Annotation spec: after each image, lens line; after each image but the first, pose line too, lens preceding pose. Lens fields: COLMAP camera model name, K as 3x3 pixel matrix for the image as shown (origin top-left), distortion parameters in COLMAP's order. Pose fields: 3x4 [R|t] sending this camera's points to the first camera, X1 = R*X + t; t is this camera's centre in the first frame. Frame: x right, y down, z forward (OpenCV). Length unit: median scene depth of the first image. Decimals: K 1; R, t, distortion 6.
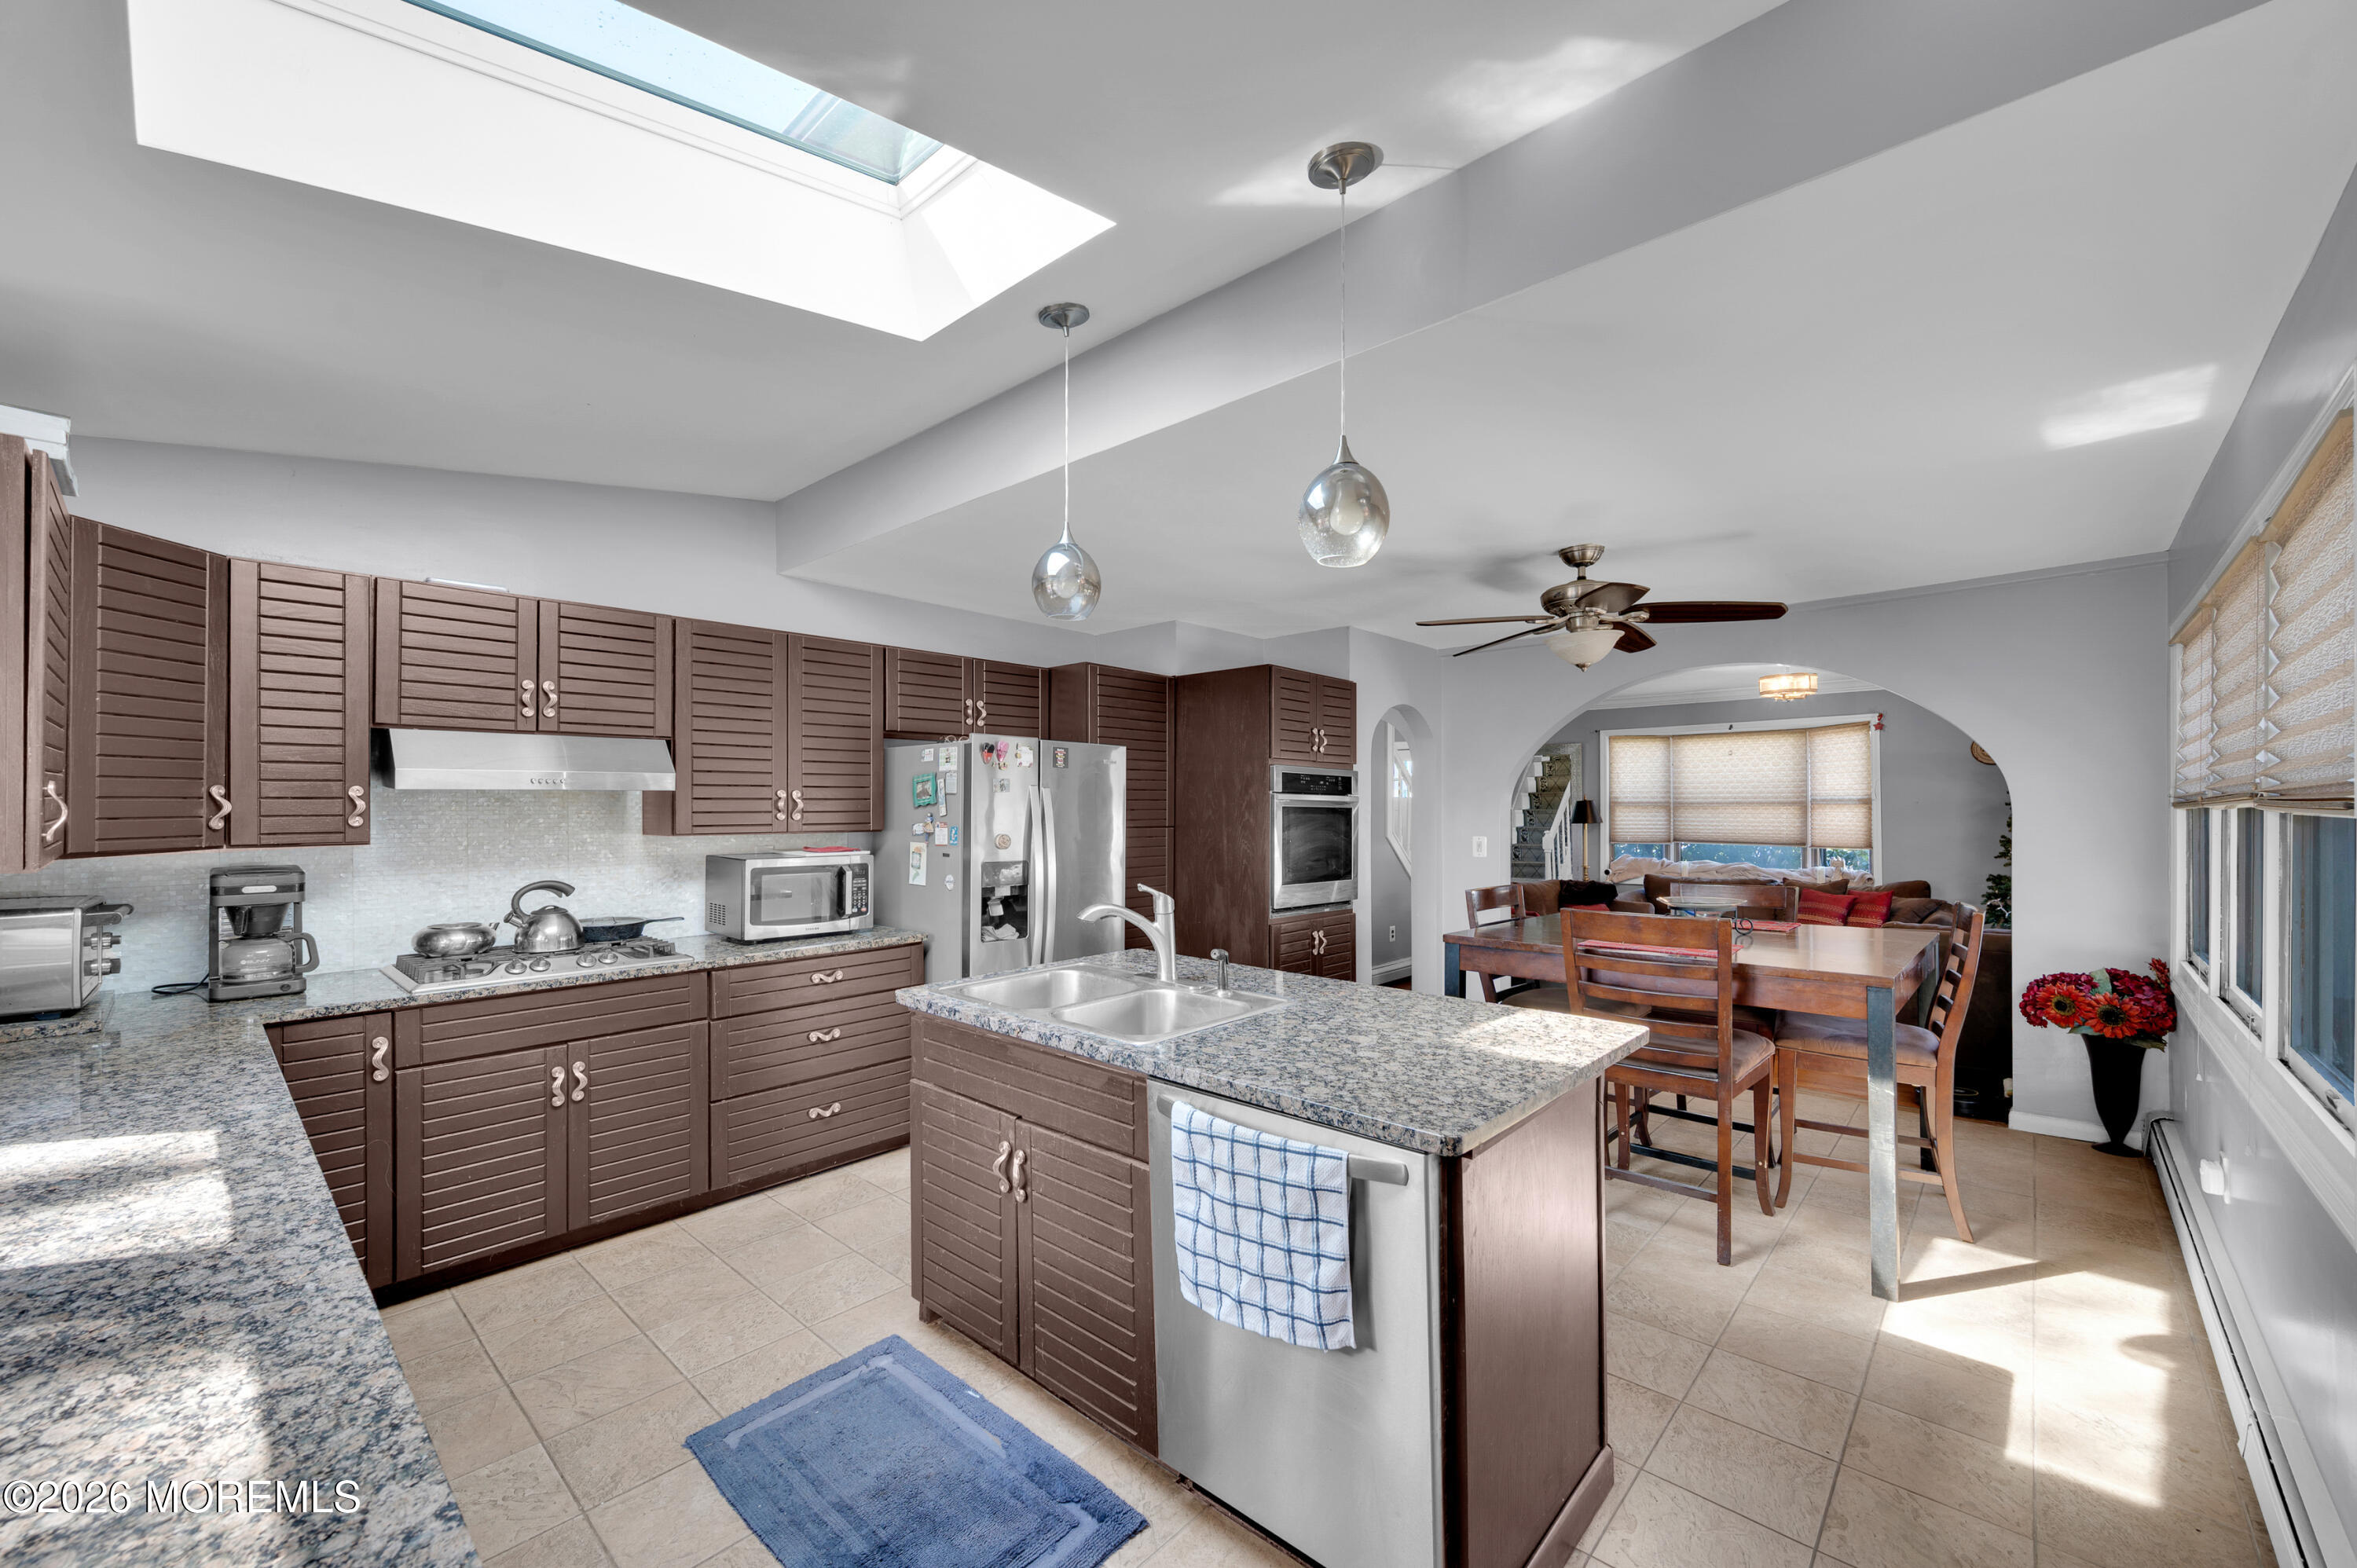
lens RADIAL K [[933.3, 0, 1167.9], [0, 933.3, 795.9], [0, 0, 1]] dist [-0.002898, -0.000371]
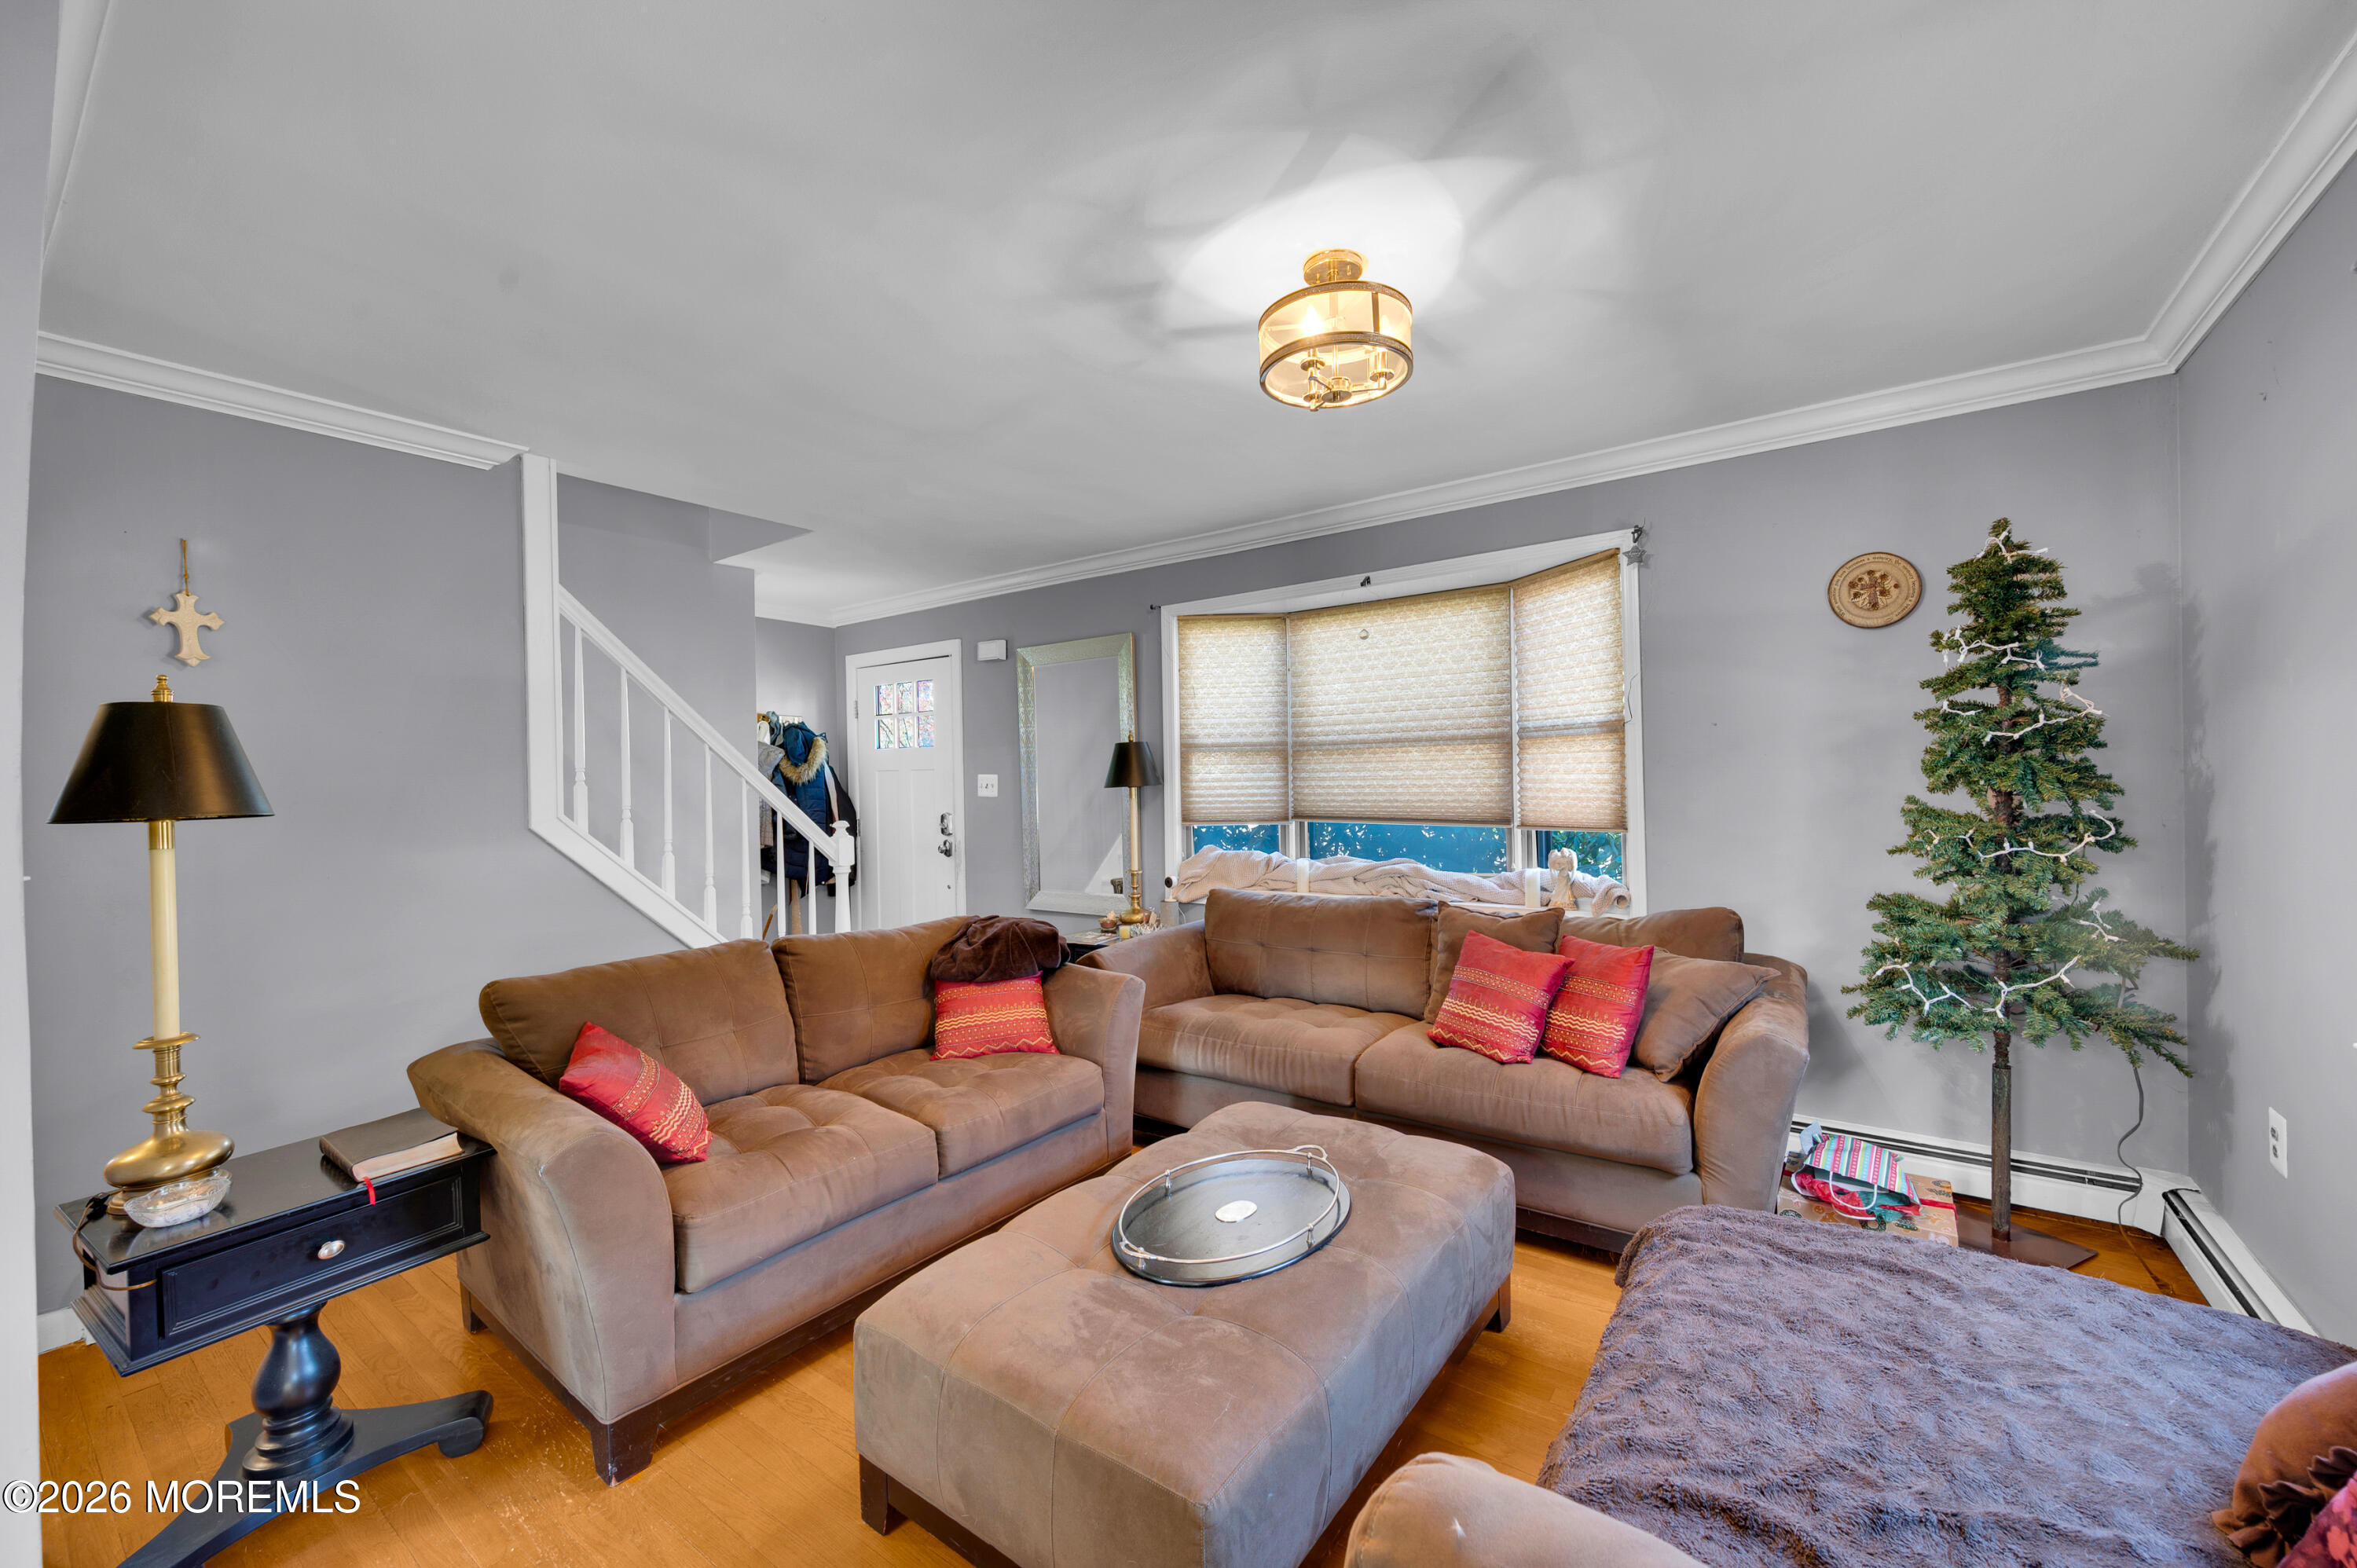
lens RADIAL K [[912.0, 0, 1192.4], [0, 912.0, 782.2], [0, 0, 1]] dist [-0.001991, -0.000118]
pose [[0.991023, -0.016817, 0.132630, 0.514209], [0.014394, 0.999712, 0.019205, 0.022413], [-0.132914, -0.017124, 0.990980, 0.620352]]
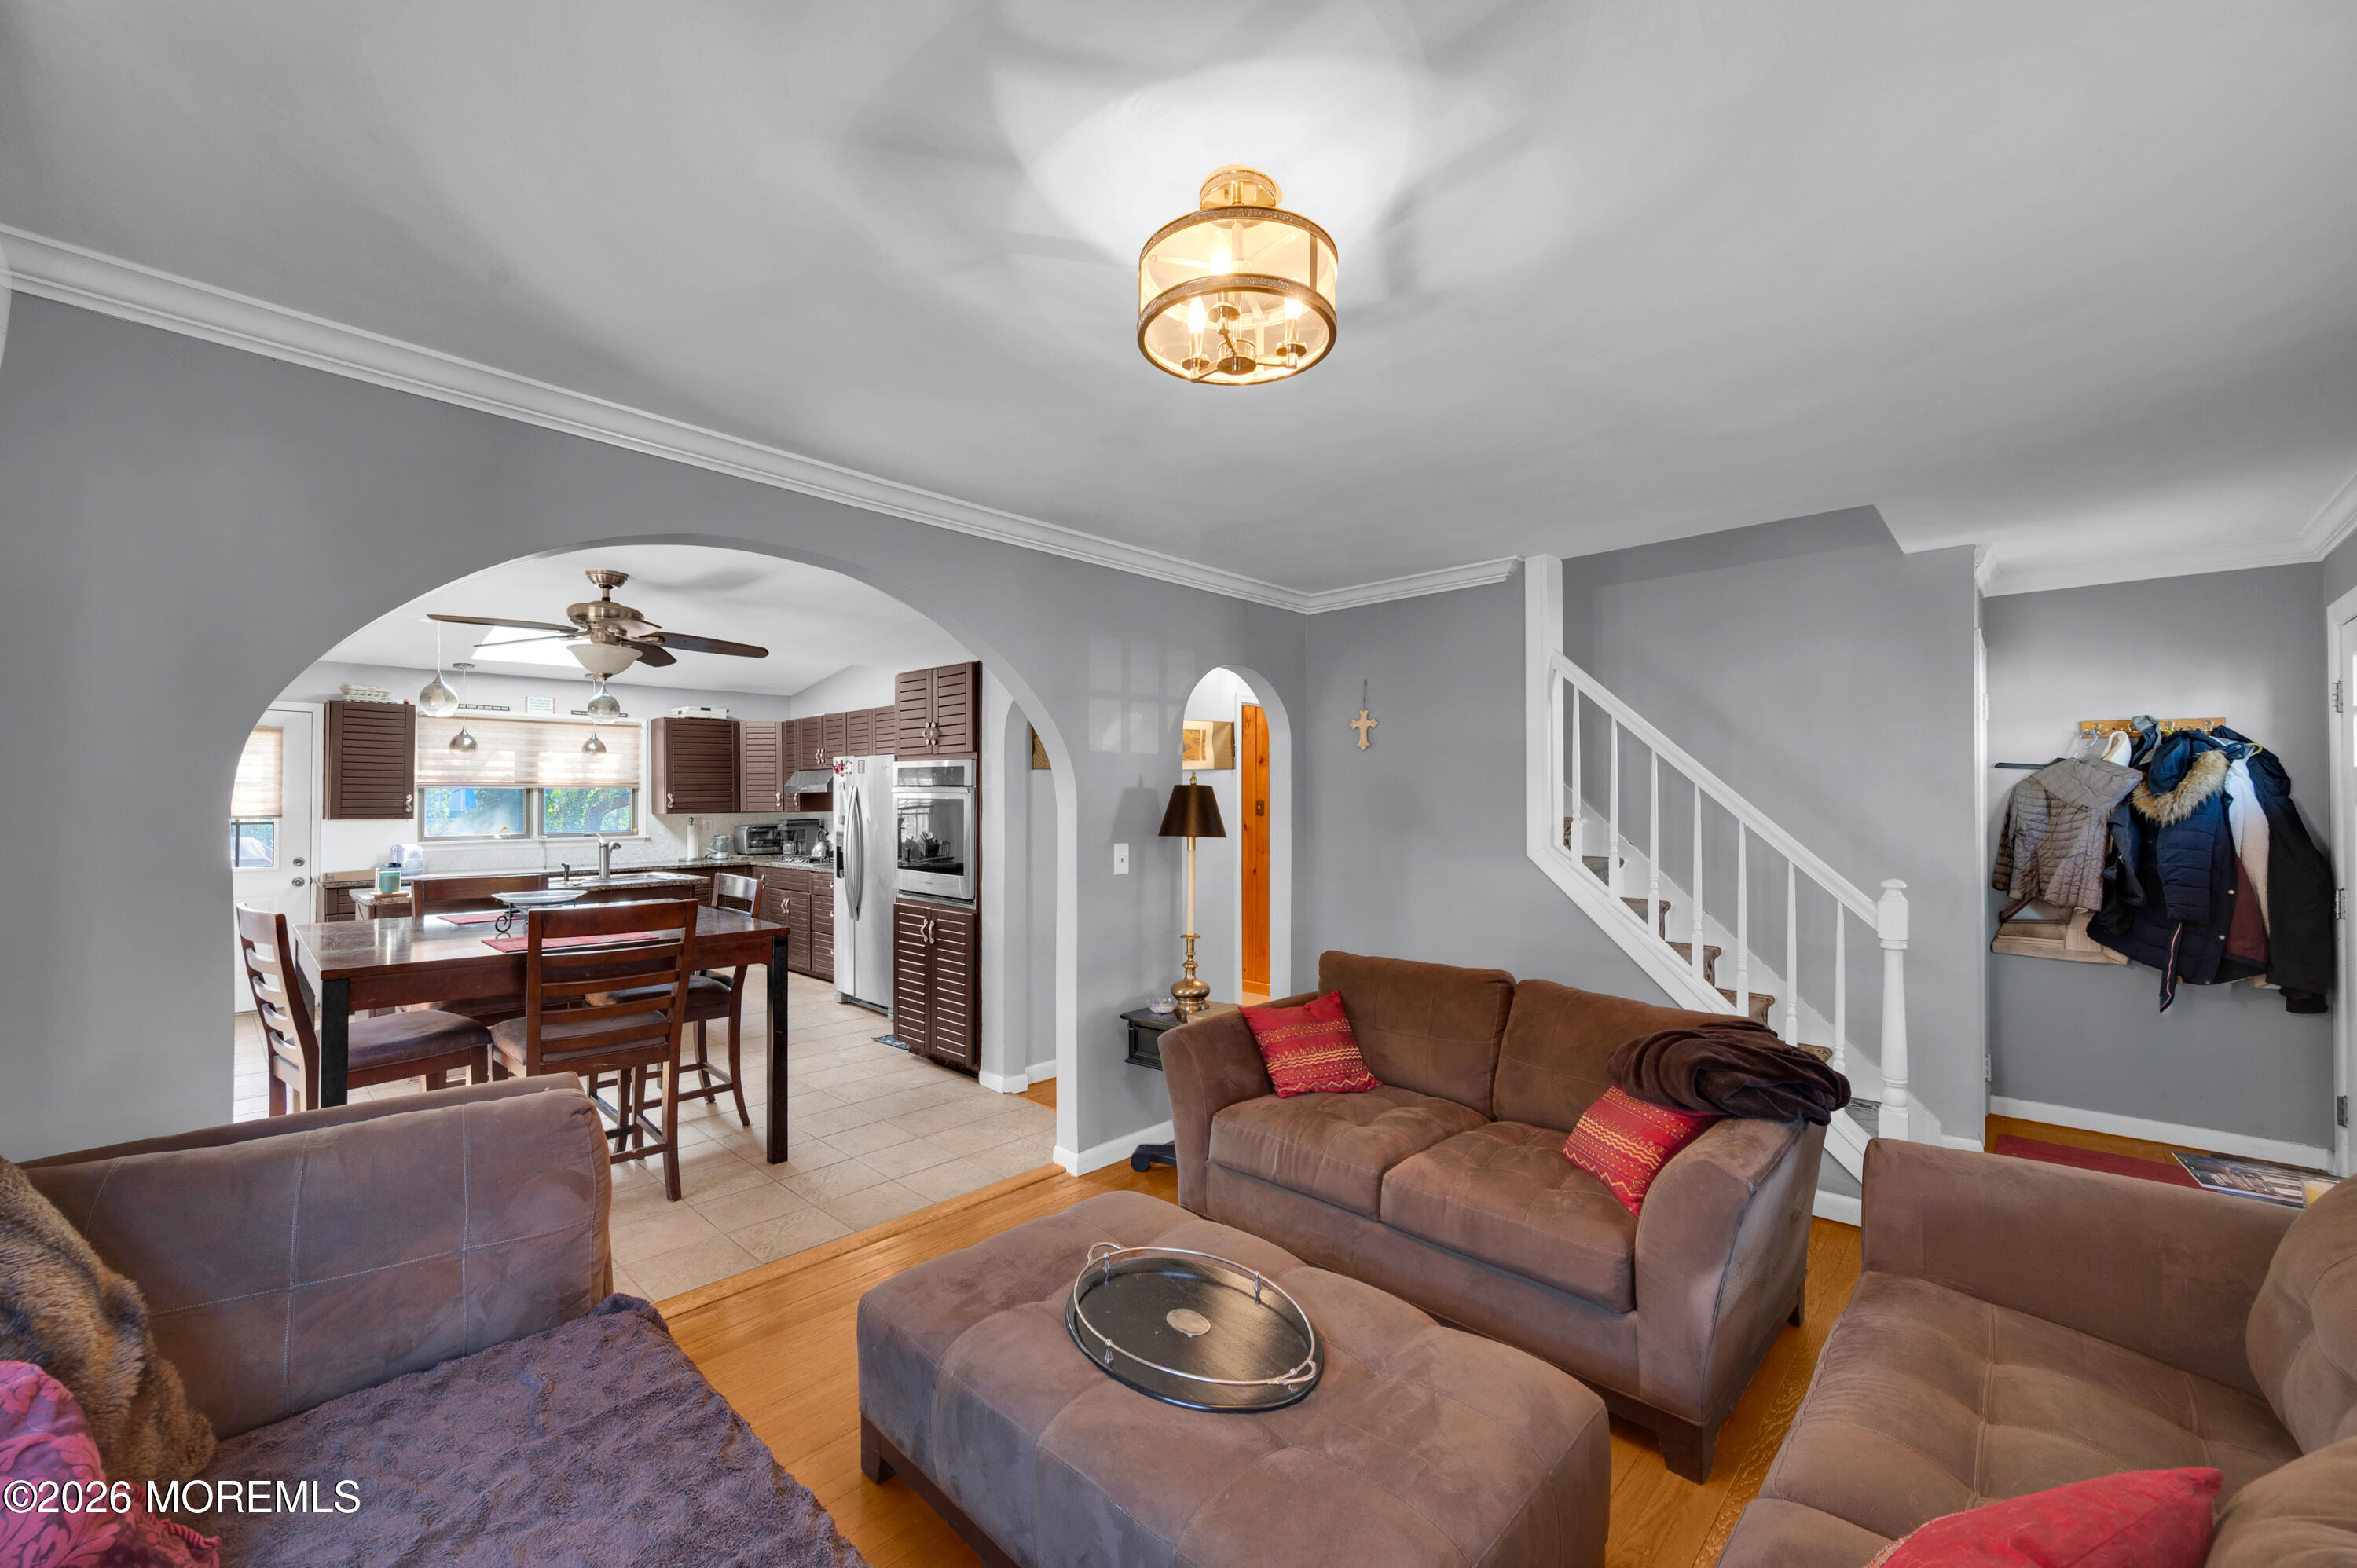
lens RADIAL K [[933.3, 0, 1167.9], [0, 933.3, 795.9], [0, 0, 1]] dist [-0.002898, -0.000371]
pose [[-0.012087, -0.000705, -0.999927, 0.820586], [0.016636, 0.999861, -0.000906, 0.009398], [0.999789, -0.016646, -0.012074, 0.884396]]
